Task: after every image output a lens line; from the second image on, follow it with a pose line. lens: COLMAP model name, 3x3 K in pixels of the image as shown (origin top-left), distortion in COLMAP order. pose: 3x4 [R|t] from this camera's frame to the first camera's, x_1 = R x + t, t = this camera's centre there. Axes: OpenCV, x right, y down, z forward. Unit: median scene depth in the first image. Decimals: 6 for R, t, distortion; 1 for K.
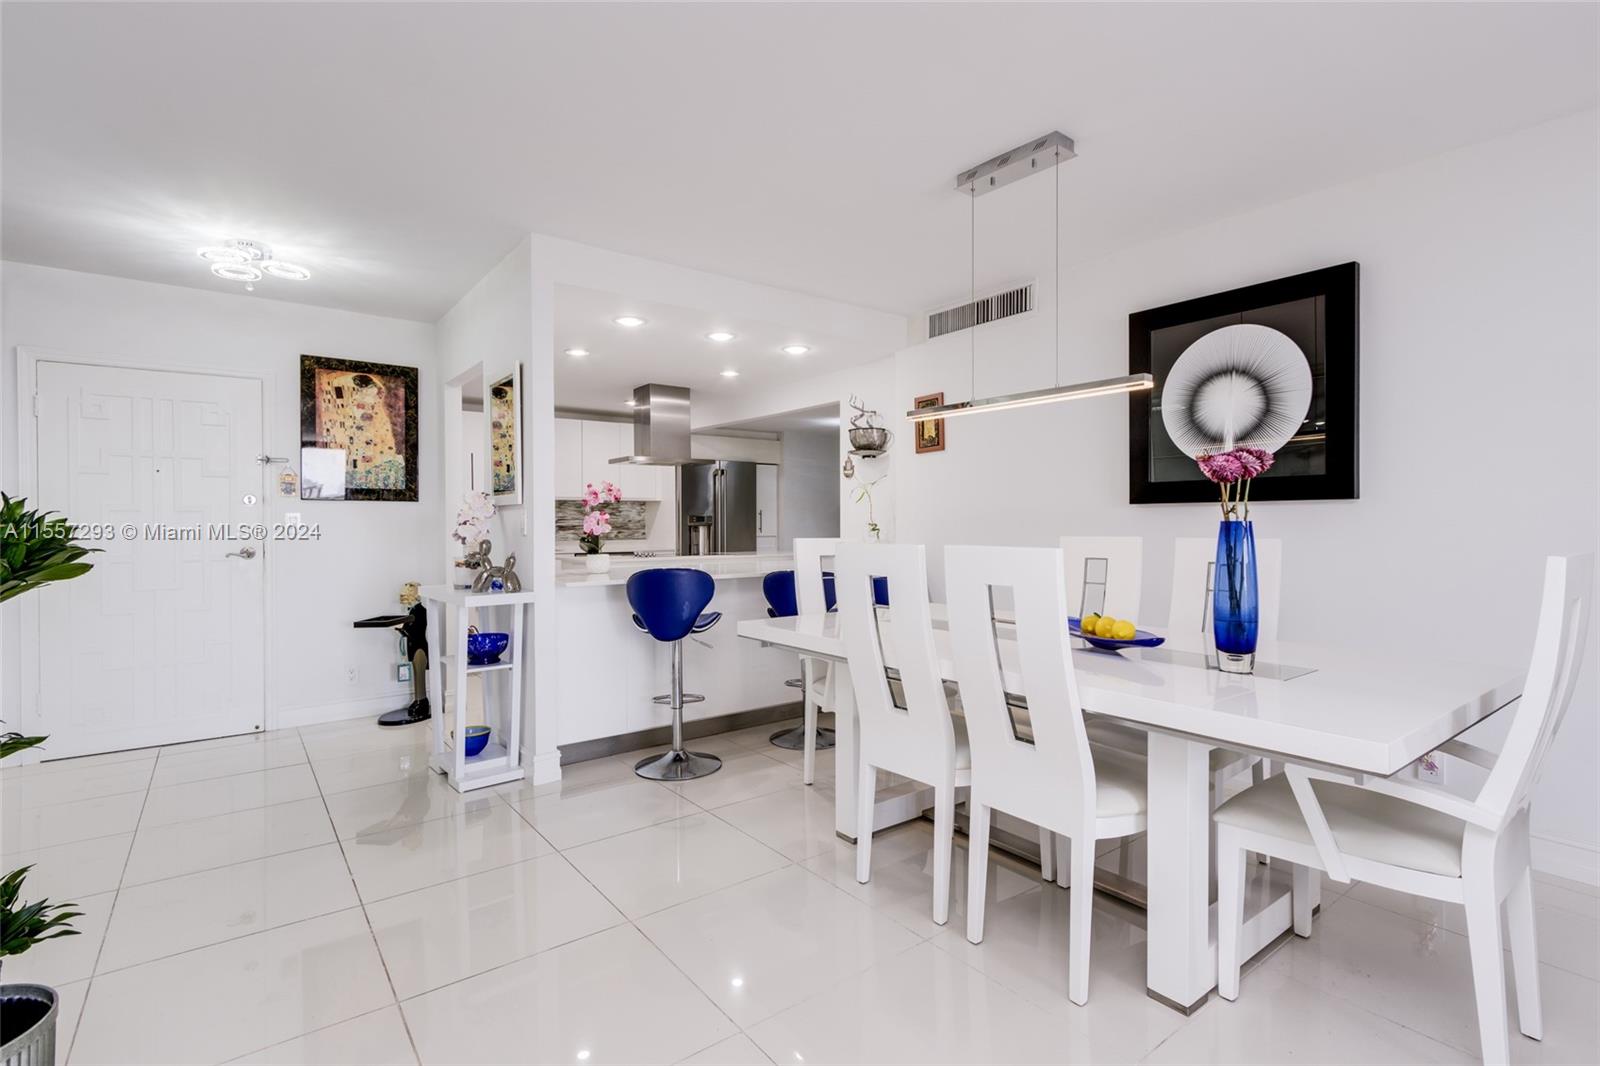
lens RADIAL K [[759.3, 0, 804.2], [0, 759.3, 528.6], [0, 0, 1]] dist [0.013394, -0.006595]
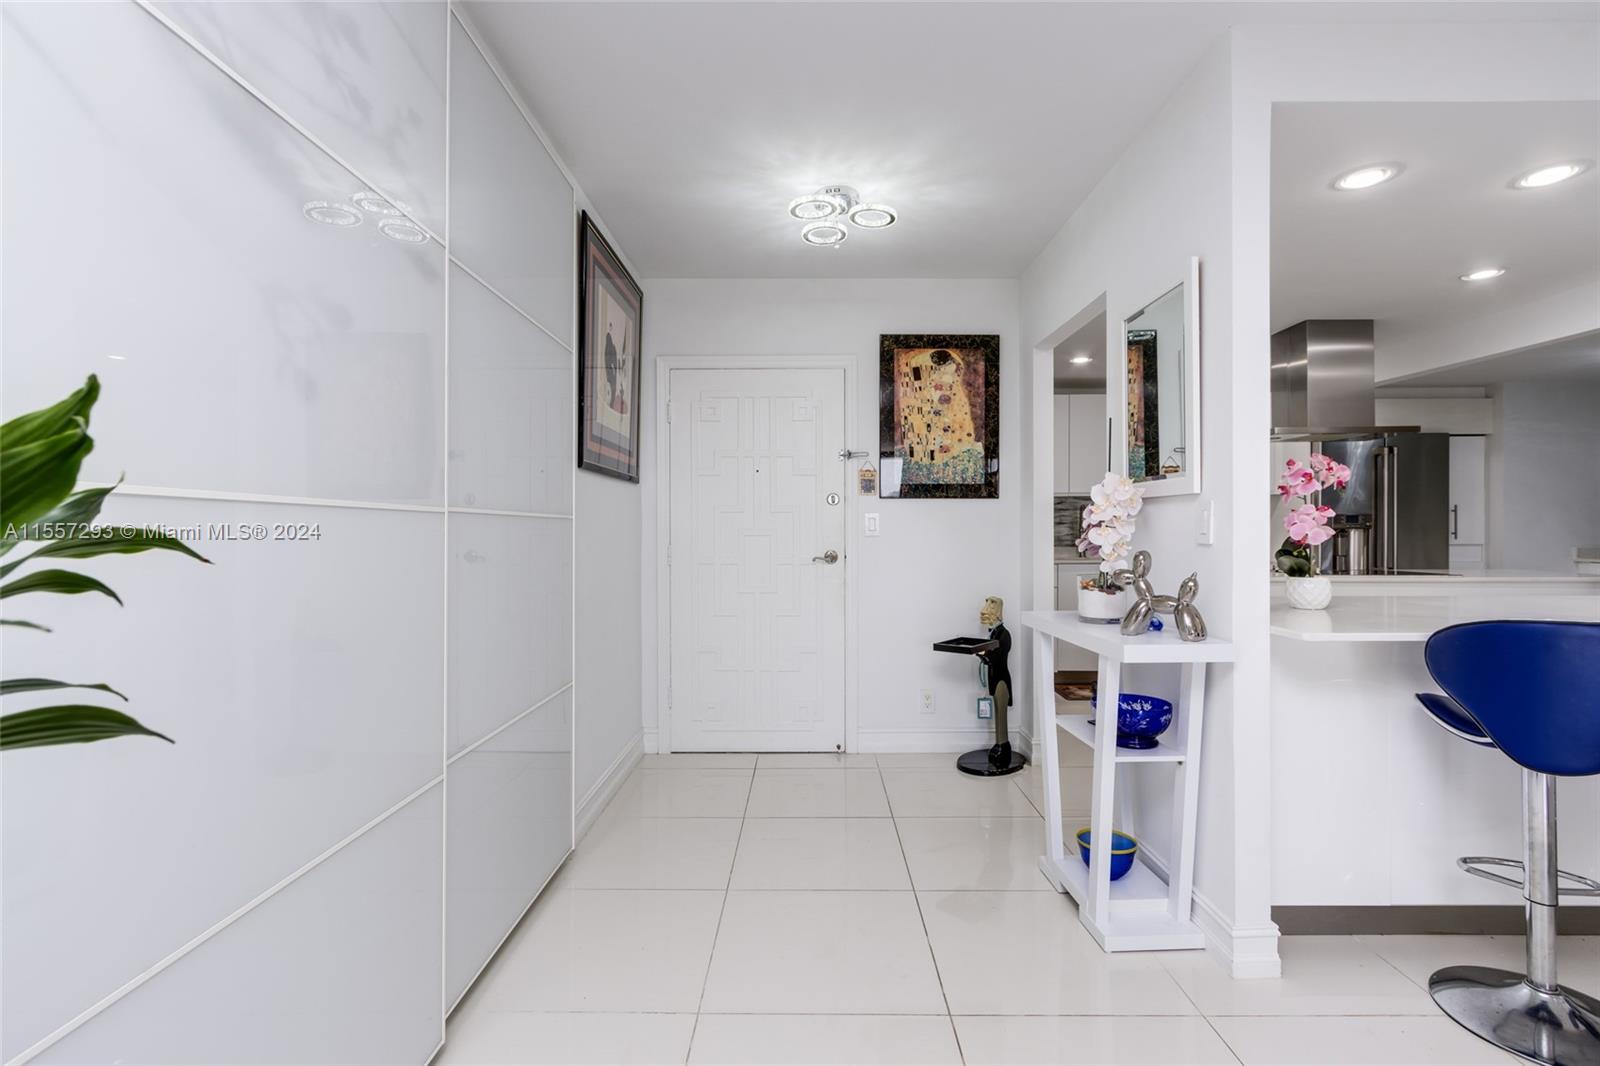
lens RADIAL K [[738.7, 0, 801.4], [0, 738.7, 528.0], [0, 0, 1]] dist [0.000231, -0.000816]
pose [[0.788909, 0.003026, -0.614502, -0.195028], [-0.004880, 0.999987, -0.001341, -0.001665], [0.614490, 0.004057, 0.788914, 0.255594]]
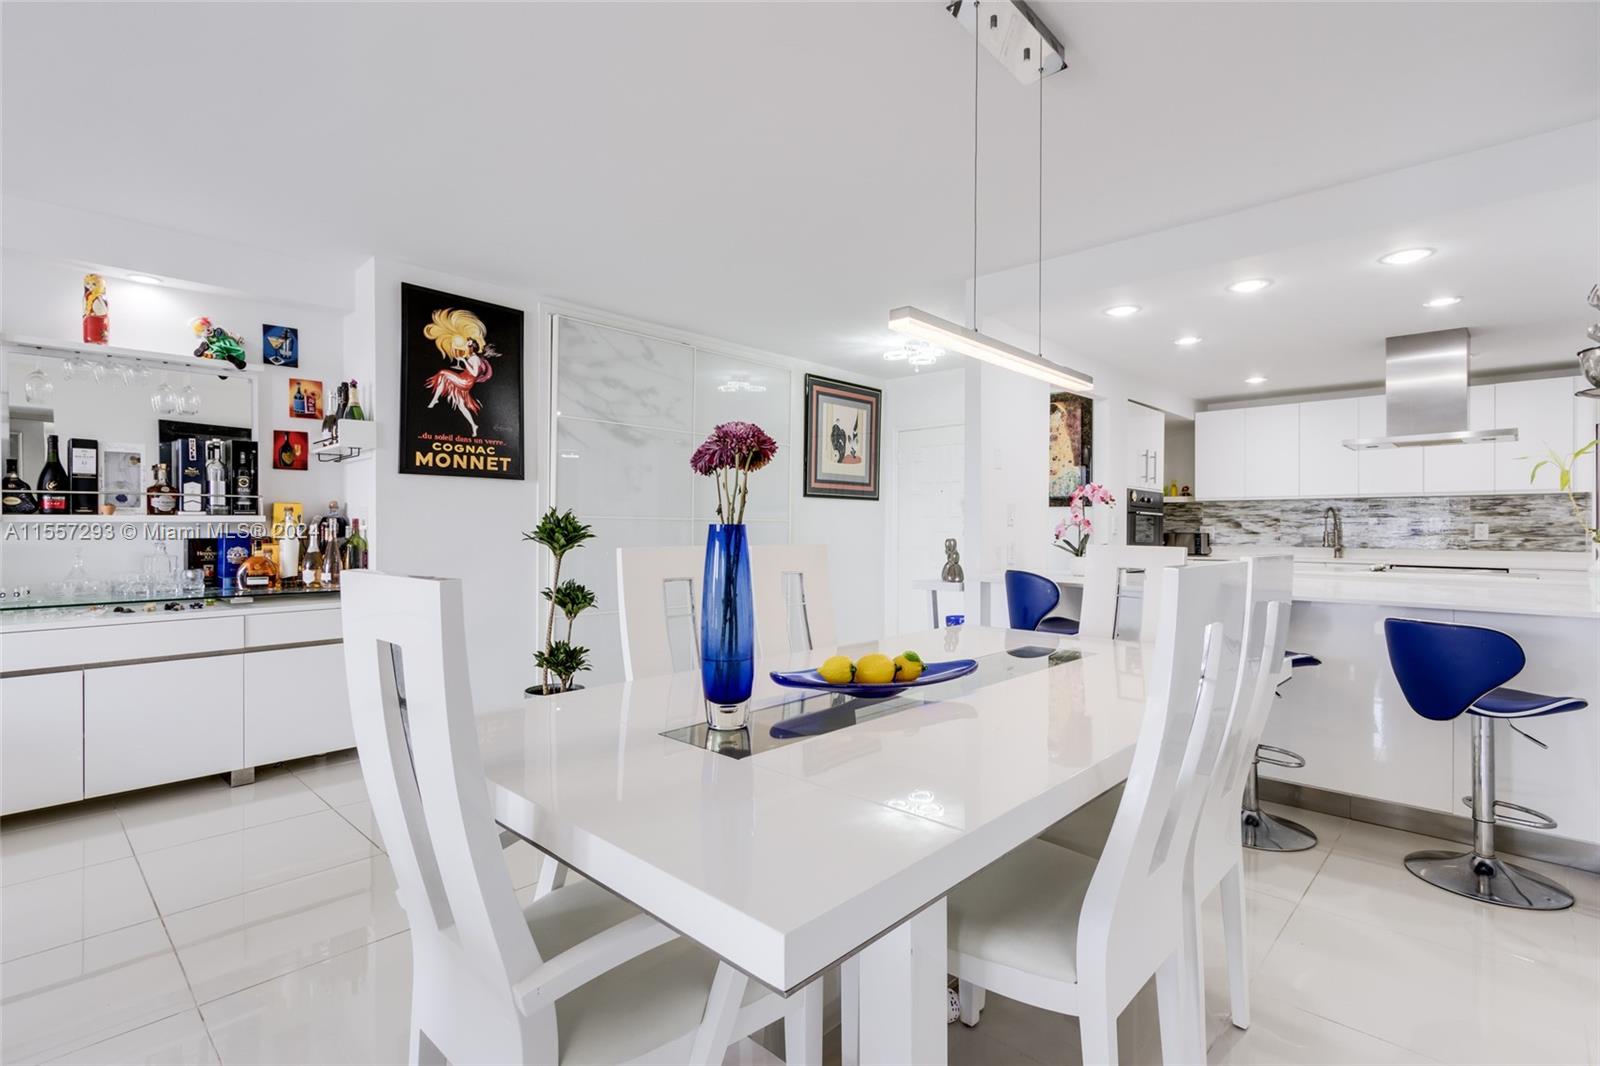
lens RADIAL K [[759.3, 0, 804.2], [0, 759.3, 528.6], [0, 0, 1]] dist [0.013394, -0.006595]
pose [[0.158117, 0.008471, -0.987384, 0.570945], [-0.011285, 0.999913, 0.006772, -0.004943], [0.987356, 0.010072, 0.158199, 0.415195]]
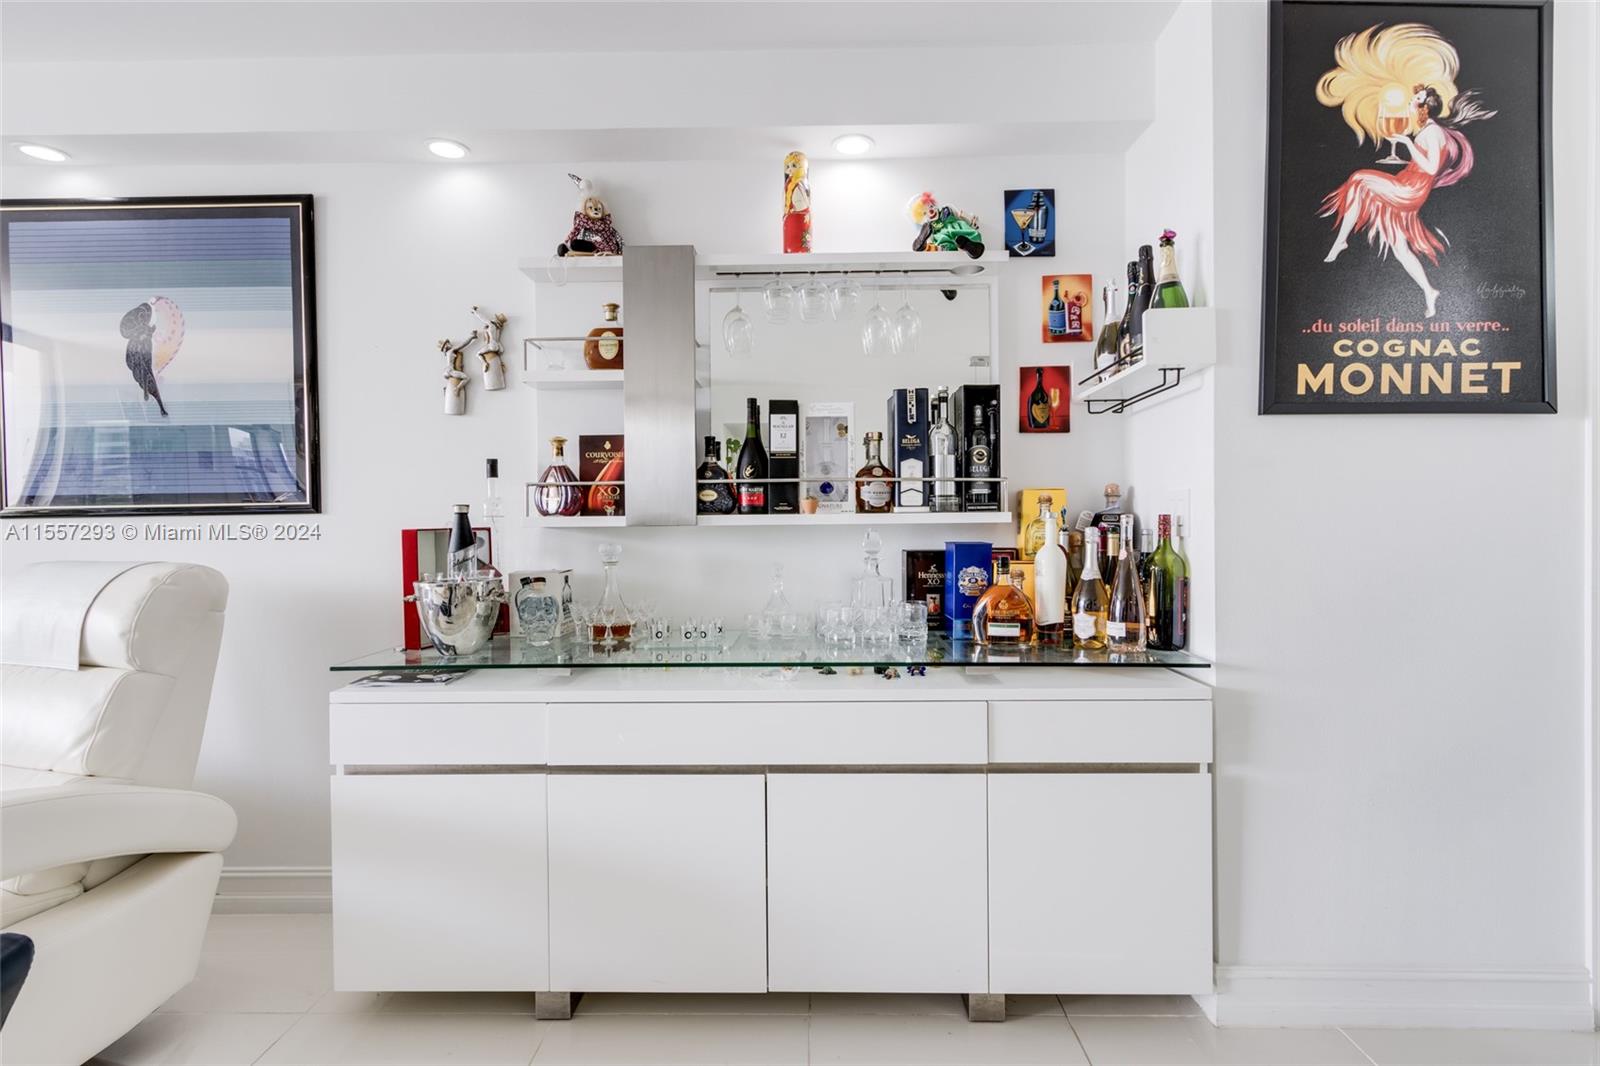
lens RADIAL K [[759.3, 0, 804.2], [0, 759.3, 528.6], [0, 0, 1]] dist [0.013394, -0.006595]
pose [[-0.622079, 0.008038, -0.782913, 0.126116], [0.000399, 0.999950, 0.009949, -0.001194], [0.782954, 0.005876, -0.622052, 0.170169]]
